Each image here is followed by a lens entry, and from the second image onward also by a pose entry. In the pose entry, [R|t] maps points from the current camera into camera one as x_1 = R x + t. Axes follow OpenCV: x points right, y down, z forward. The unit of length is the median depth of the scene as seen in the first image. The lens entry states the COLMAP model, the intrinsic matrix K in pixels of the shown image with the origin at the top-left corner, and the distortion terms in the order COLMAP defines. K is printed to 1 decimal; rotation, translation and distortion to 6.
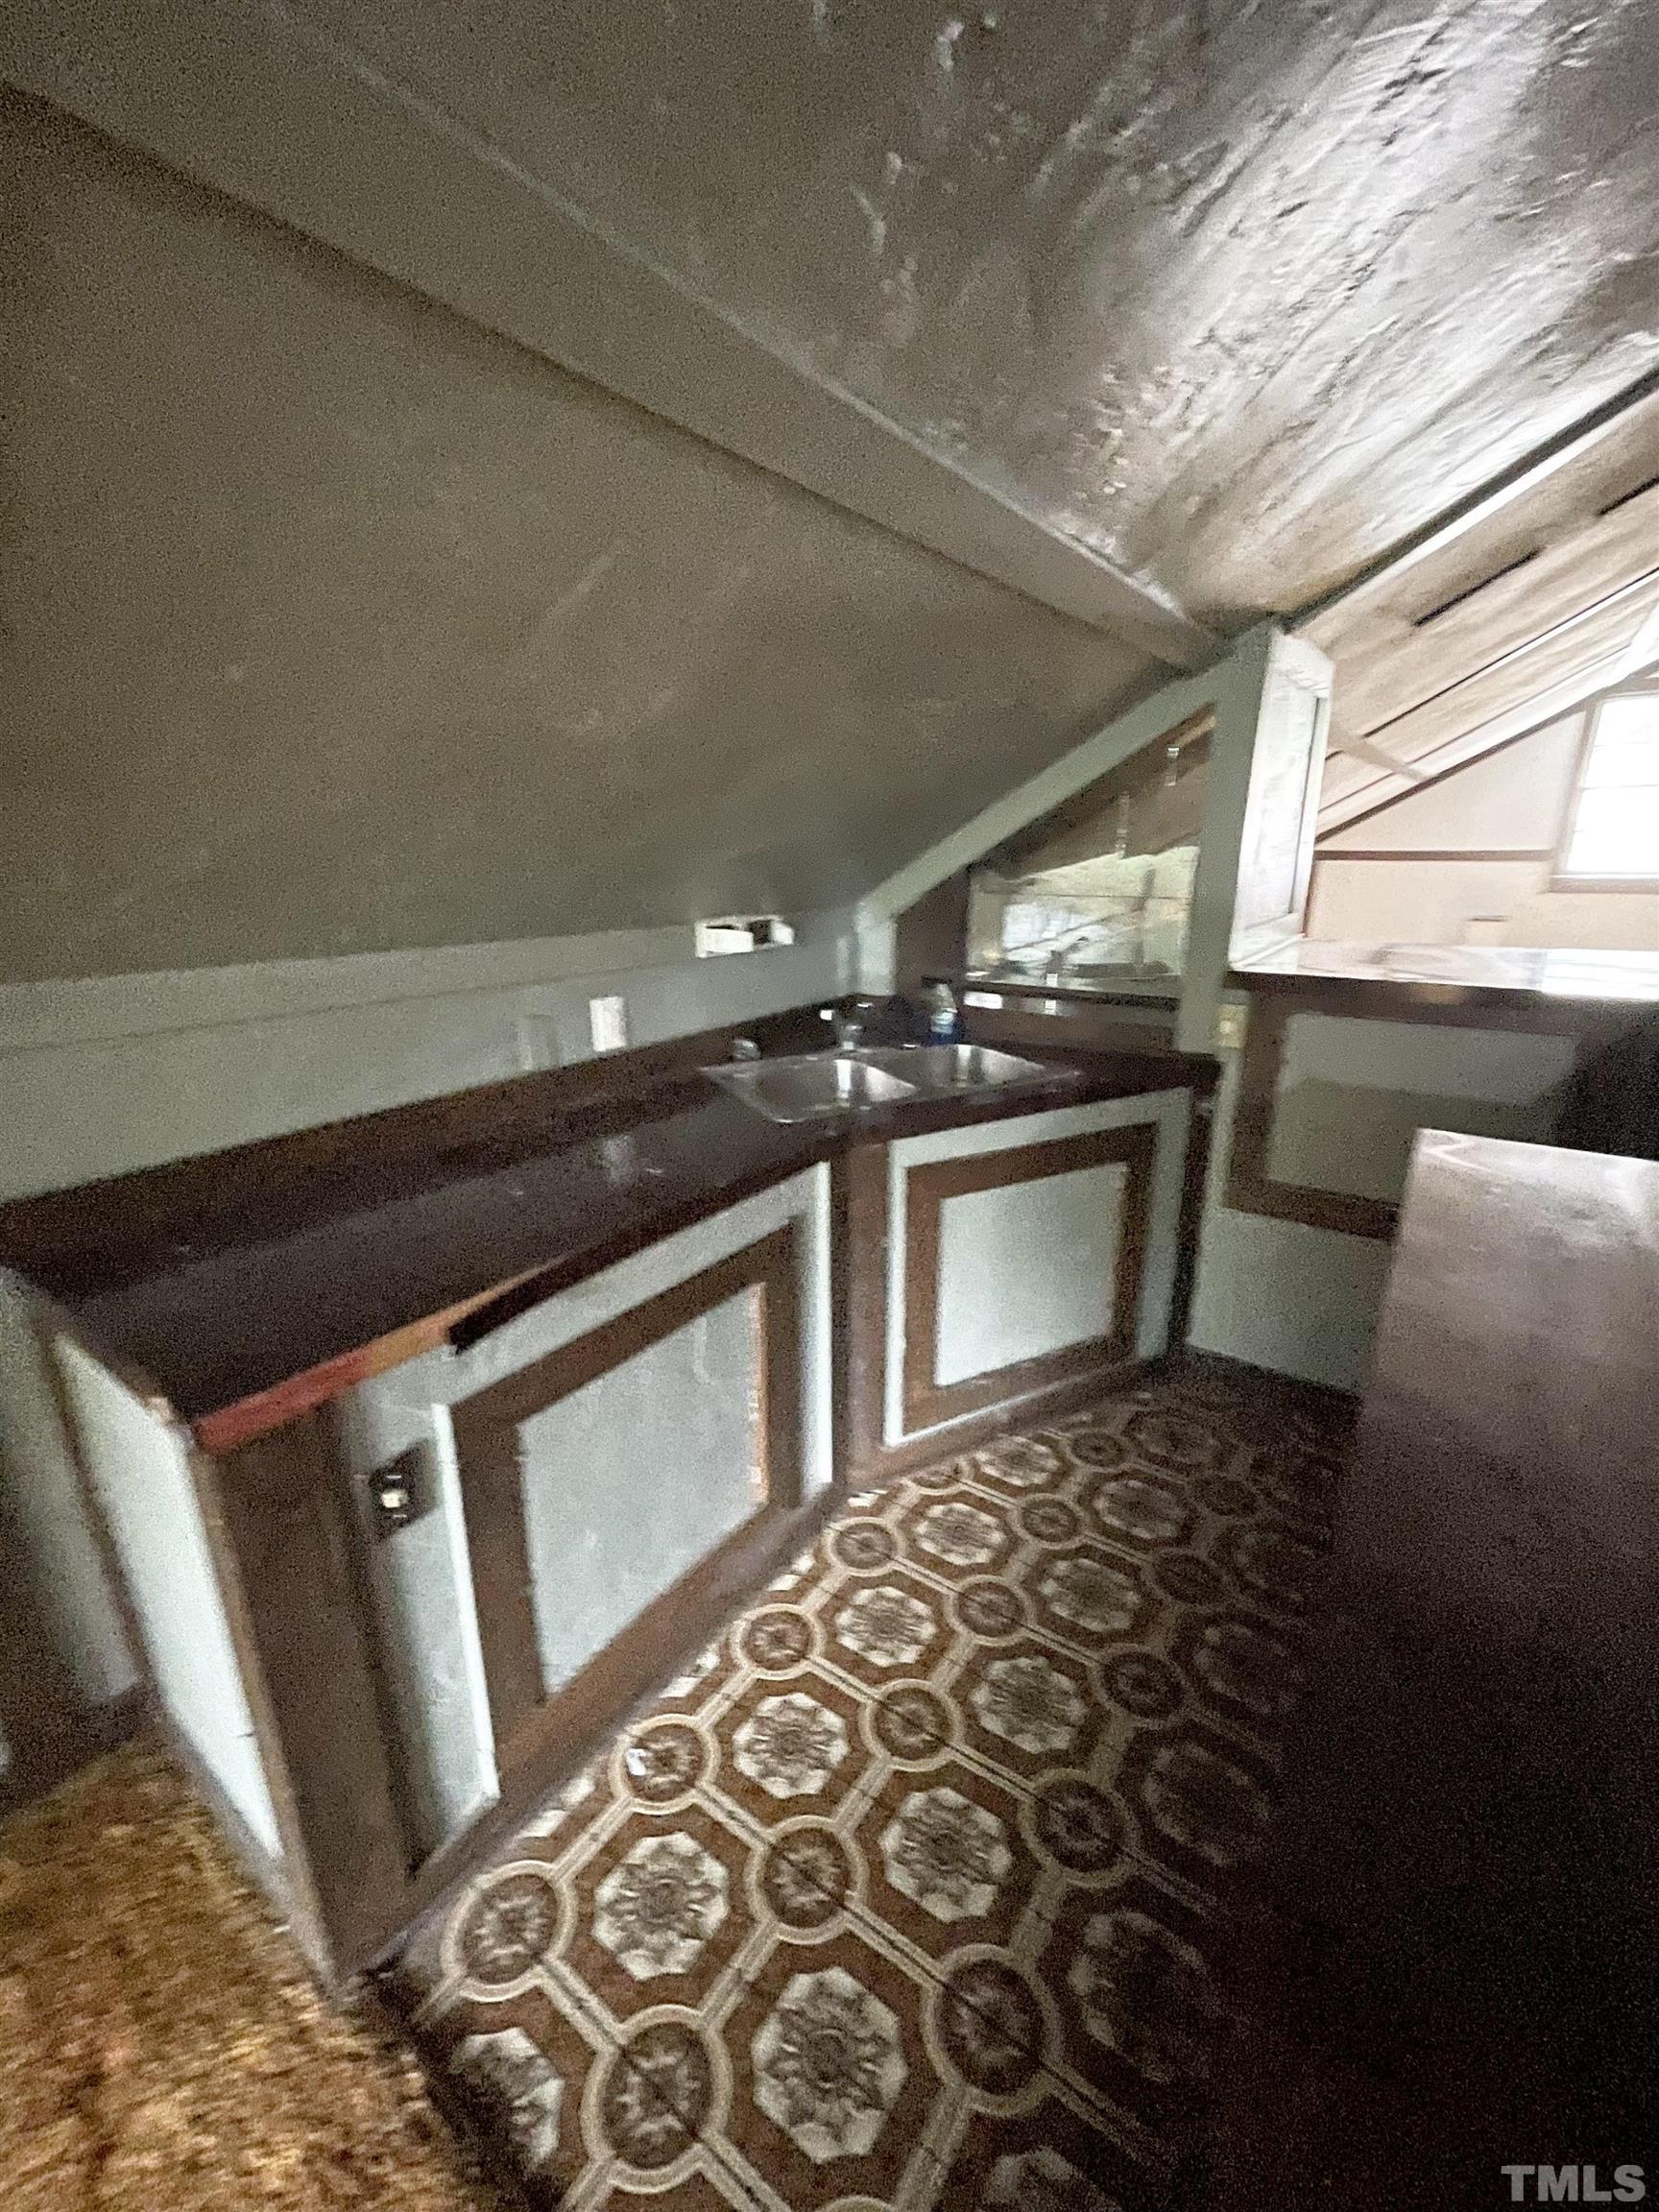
lens RADIAL K [[893.2, 0, 824.1], [0, 893.2, 1109.0], [0, 0, 1]] dist [-0.010949, -0.001068]
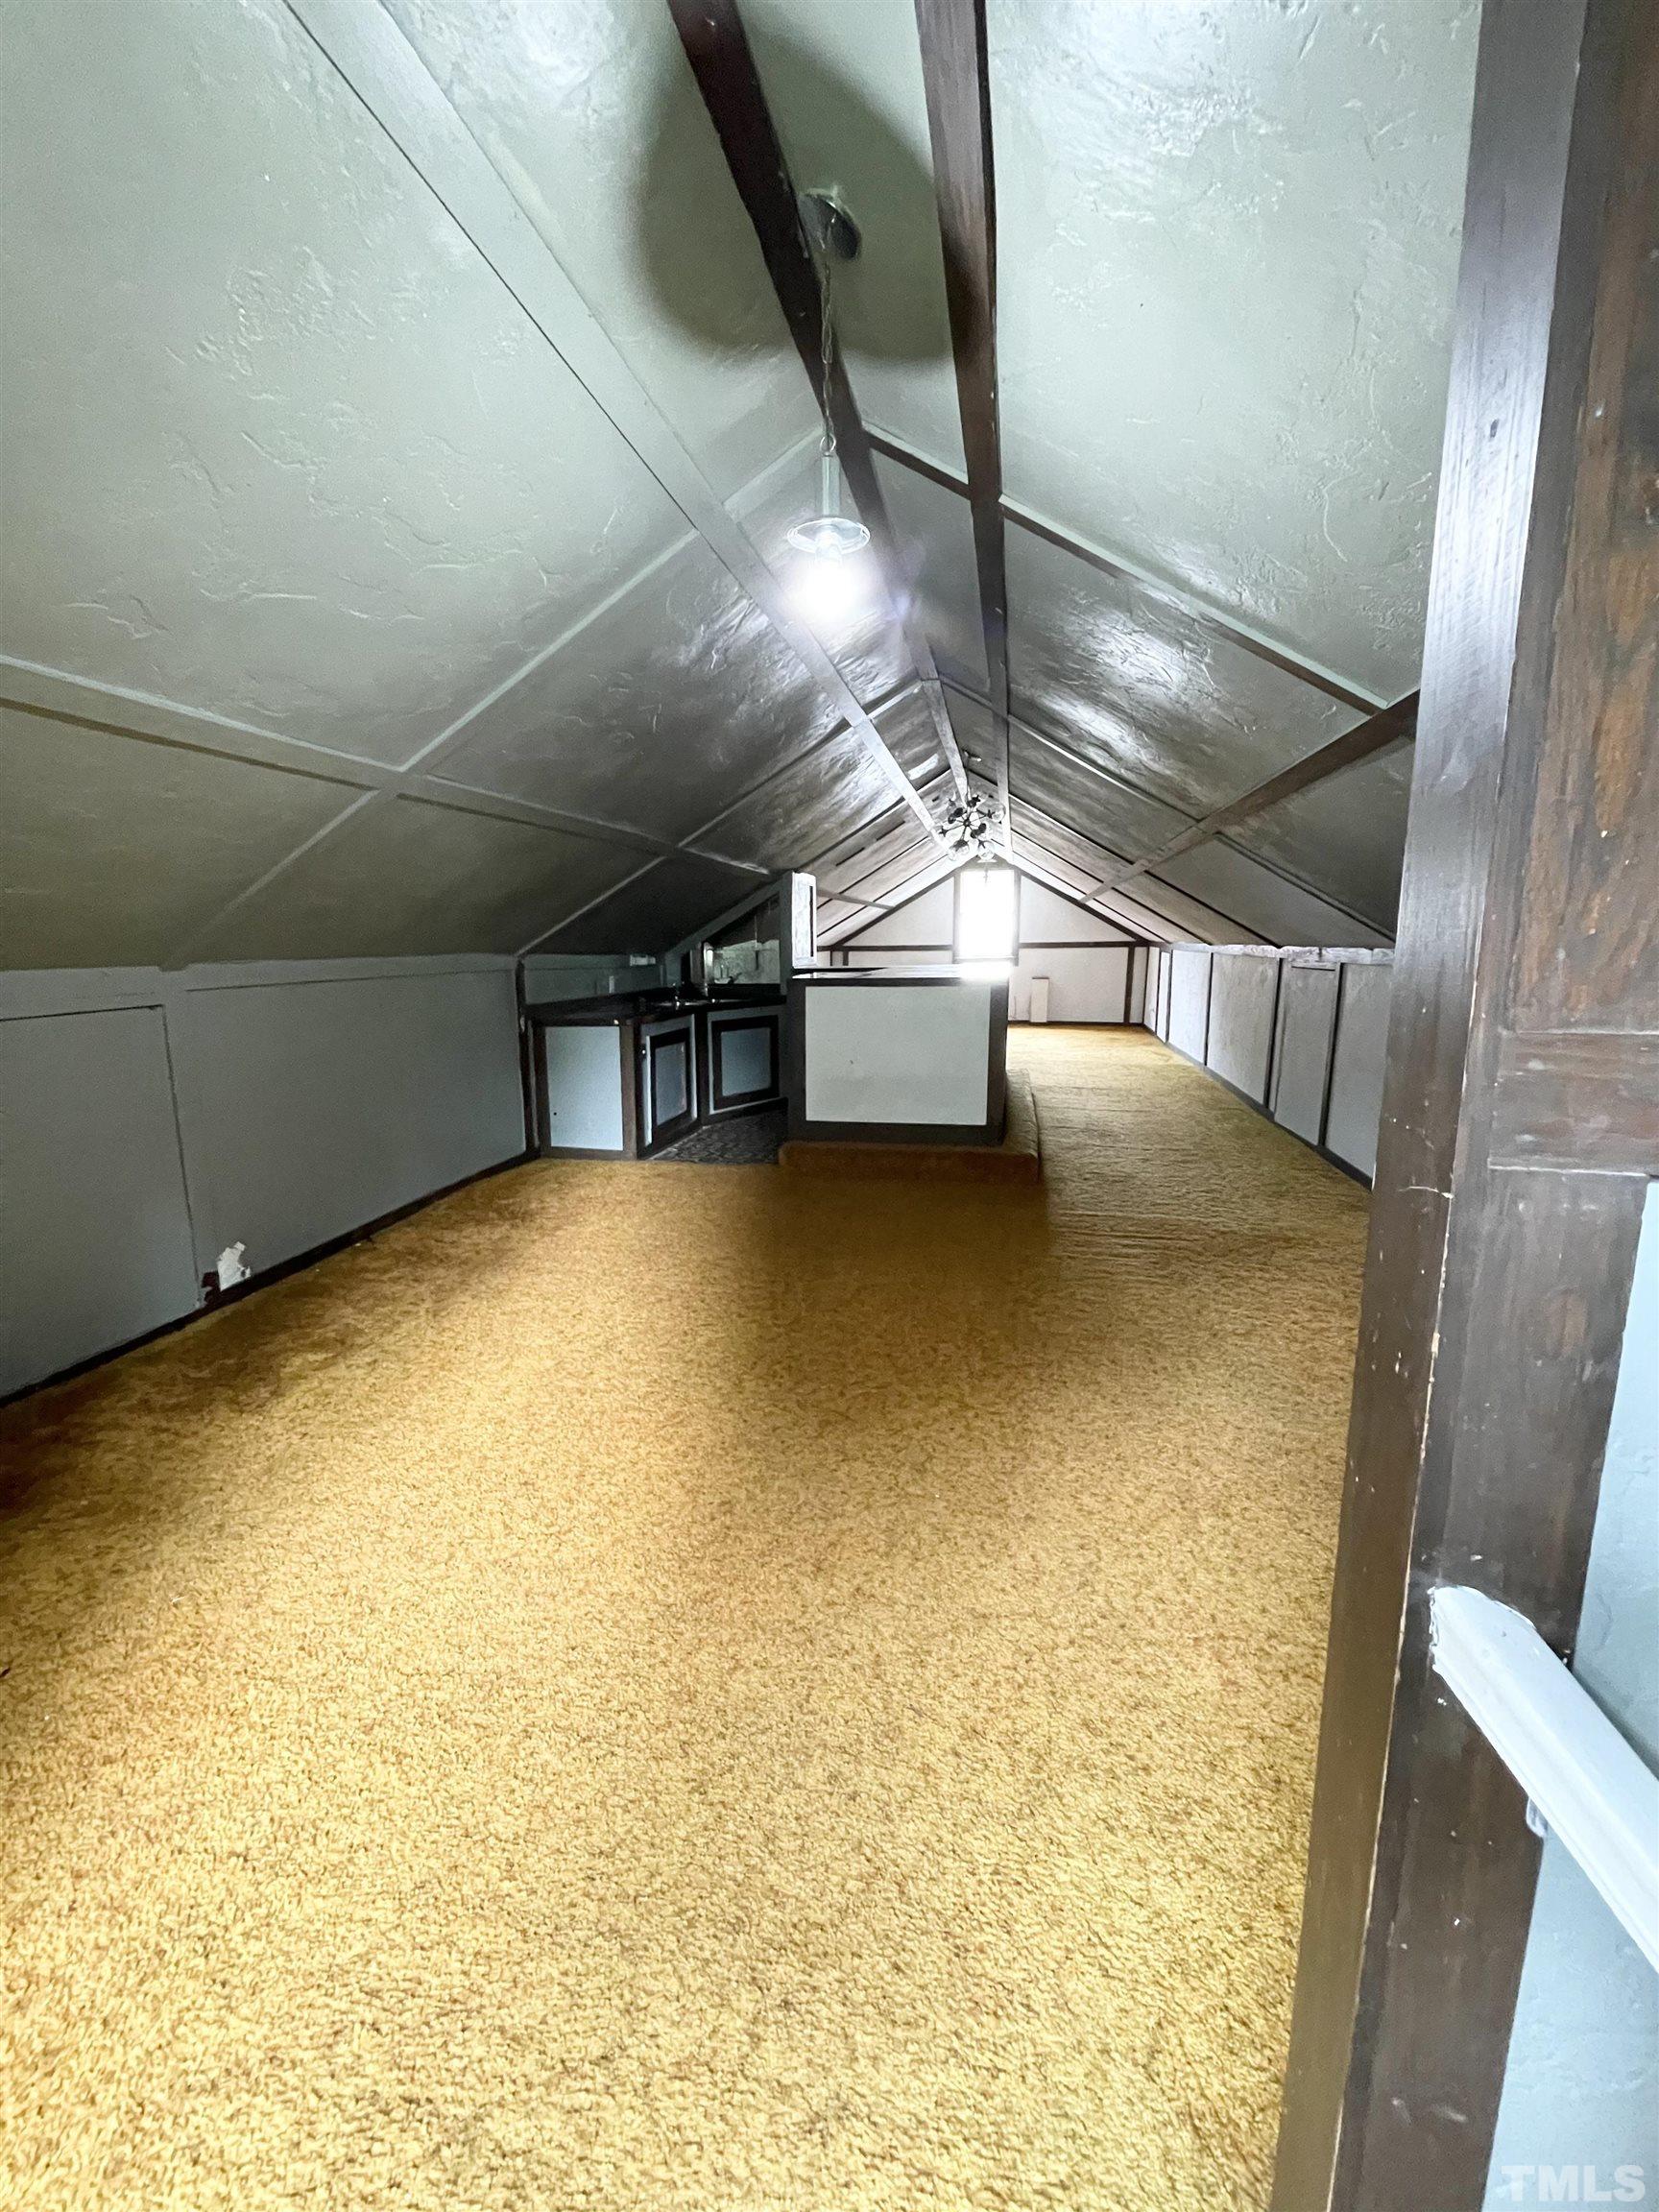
lens RADIAL K [[893.2, 0, 833.0], [0, 893.2, 1100.8], [0, 0, 1]] dist [-0.010949, -0.001068]
pose [[0.906441, -0.069171, 0.416630, -0.833347], [0.121566, 0.987478, -0.100538, 0.687884], [-0.404459, 0.141780, 0.903500, -2.006901]]
